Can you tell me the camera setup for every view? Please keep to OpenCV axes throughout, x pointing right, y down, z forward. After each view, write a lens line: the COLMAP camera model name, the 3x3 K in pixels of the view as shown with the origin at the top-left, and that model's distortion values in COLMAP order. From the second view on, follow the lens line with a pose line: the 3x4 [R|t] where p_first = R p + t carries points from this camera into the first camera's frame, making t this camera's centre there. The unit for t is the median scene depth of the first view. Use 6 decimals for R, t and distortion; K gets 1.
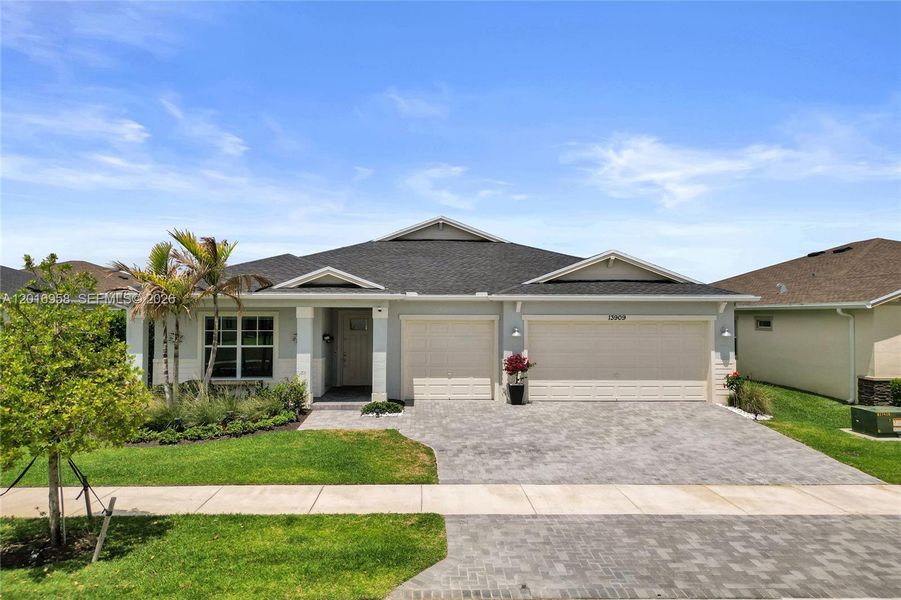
lens RADIAL K [[633.6, 0, 450.5], [0, 633.6, 300.0], [0, 0, 1]] dist [0.054859, -0.049396]
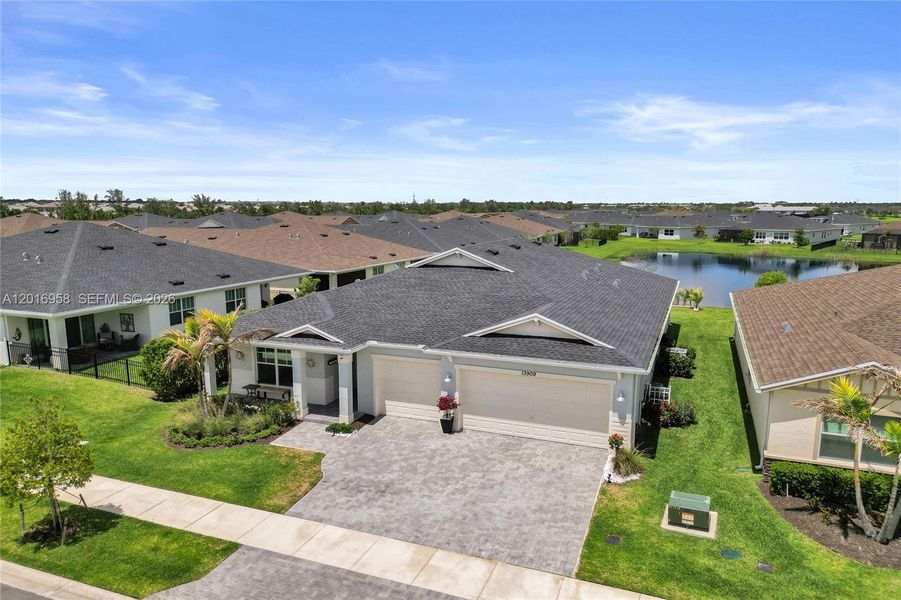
lens RADIAL K [[631.5, 0, 450.3], [0, 631.5, 324.3], [0, 0, 1]] dist [0.036774, -0.004184]
pose [[0.913968, 0.074475, -0.398894, 0.682514], [0.009369, 0.978879, 0.204227, -0.352139], [0.405678, -0.190394, 0.893966, -0.111750]]
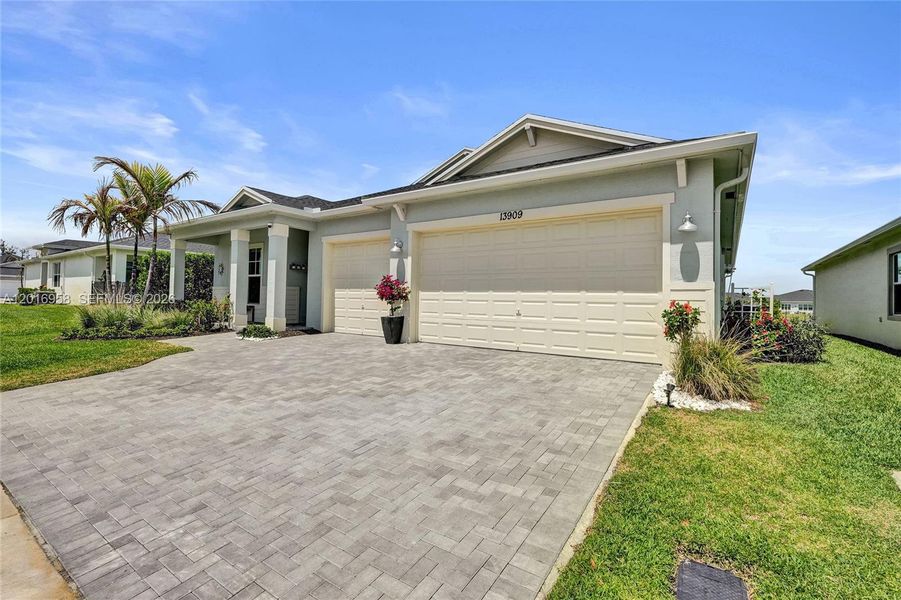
lens RADIAL K [[407.9, 0, 445.5], [0, 407.9, 291.7], [0, 0, 1]] dist [-0.004055, -0.000040]
pose [[0.795007, 0.002978, -0.606593, 0.549822], [-0.001763, 0.999995, 0.002598, 0.107861], [0.606598, -0.000996, 0.795008, 0.694091]]
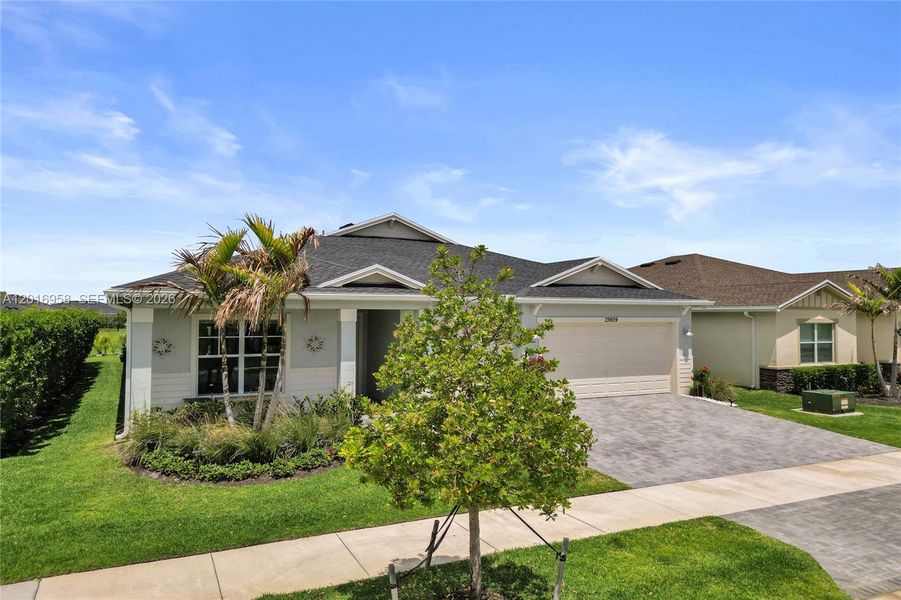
lens RADIAL K [[633.6, 0, 450.5], [0, 633.6, 300.0], [0, 0, 1]] dist [0.054859, -0.049396]
pose [[0.912901, 0.009111, 0.408080, -0.493538], [-0.008921, 0.999957, -0.002368, -0.000726], [-0.408084, -0.001478, 0.912943, 0.146119]]
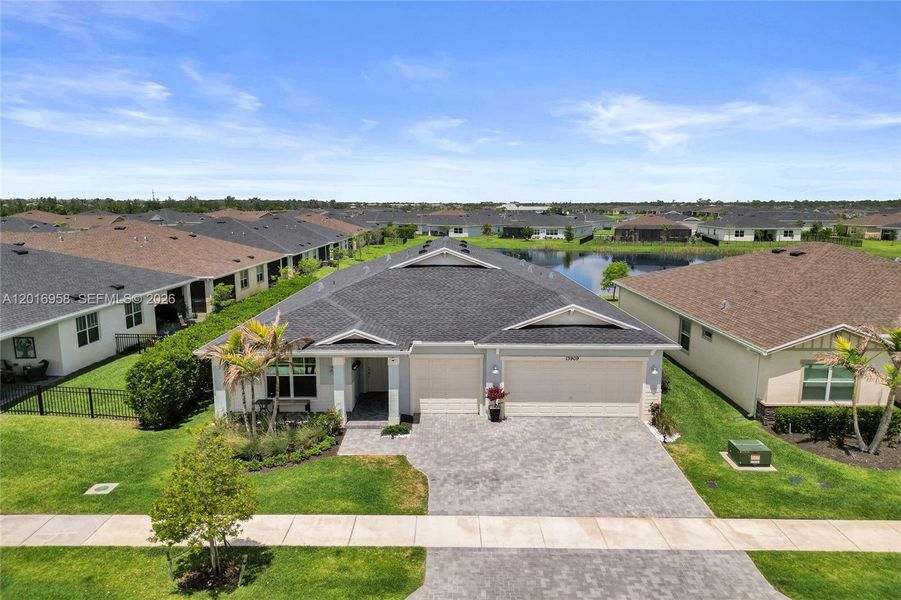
lens RADIAL K [[631.5, 0, 450.3], [0, 631.5, 324.3], [0, 0, 1]] dist [0.036774, -0.004184]
pose [[0.999082, 0.007521, -0.042182, 0.072695], [0.001418, 0.978130, 0.207992, -0.364454], [0.042823, -0.207860, 0.977221, -0.324690]]
